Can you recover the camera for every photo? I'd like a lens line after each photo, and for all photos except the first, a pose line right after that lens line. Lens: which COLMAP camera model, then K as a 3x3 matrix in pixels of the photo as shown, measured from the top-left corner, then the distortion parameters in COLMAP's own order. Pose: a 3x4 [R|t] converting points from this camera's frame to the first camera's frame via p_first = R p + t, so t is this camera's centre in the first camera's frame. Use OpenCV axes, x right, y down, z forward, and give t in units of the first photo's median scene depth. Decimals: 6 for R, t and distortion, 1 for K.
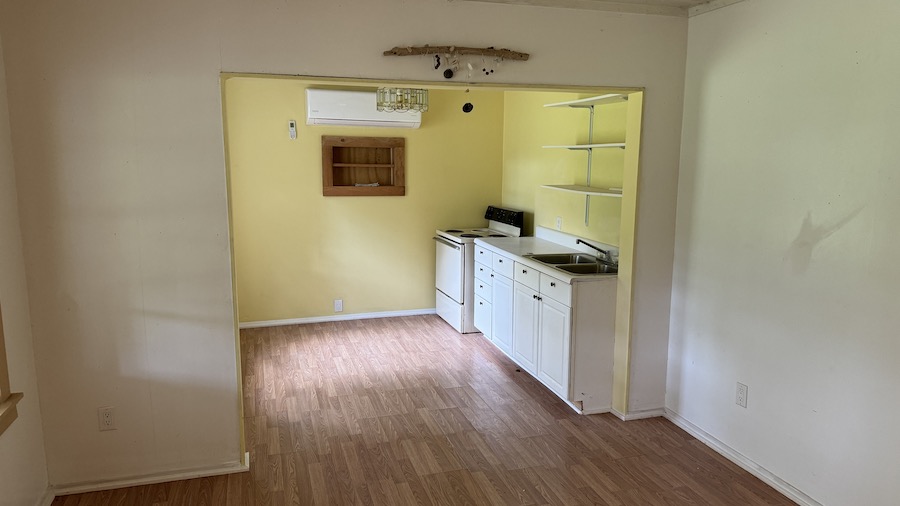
lens RADIAL K [[628.2, 0, 446.4], [0, 628.2, 259.2], [0, 0, 1]] dist [0.062811, -0.031104]
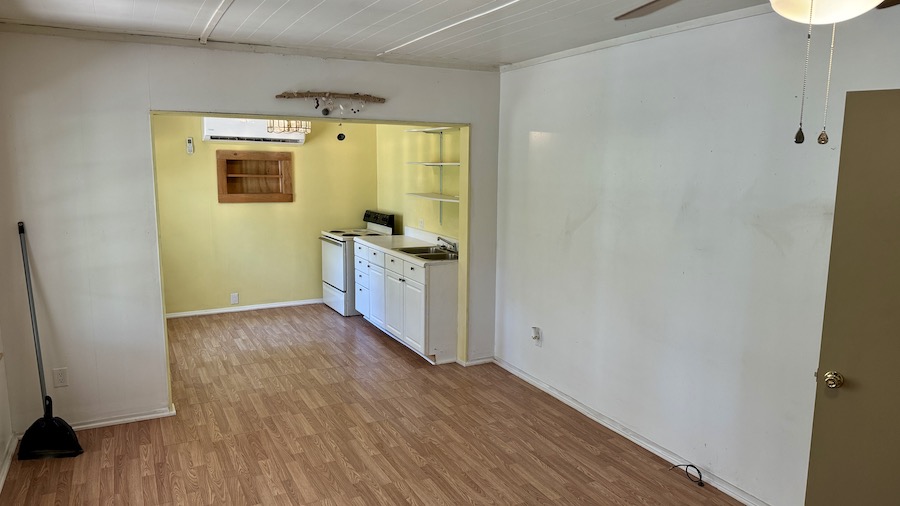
lens RADIAL K [[628.2, 0, 453.2], [0, 628.2, 256.0], [0, 0, 1]] dist [0.062811, -0.031104]
pose [[0.982419, -0.025531, 0.184937, 0.011551], [0.027705, 0.999574, -0.009178, 0.029002], [-0.184624, 0.014141, 0.982707, -0.320555]]
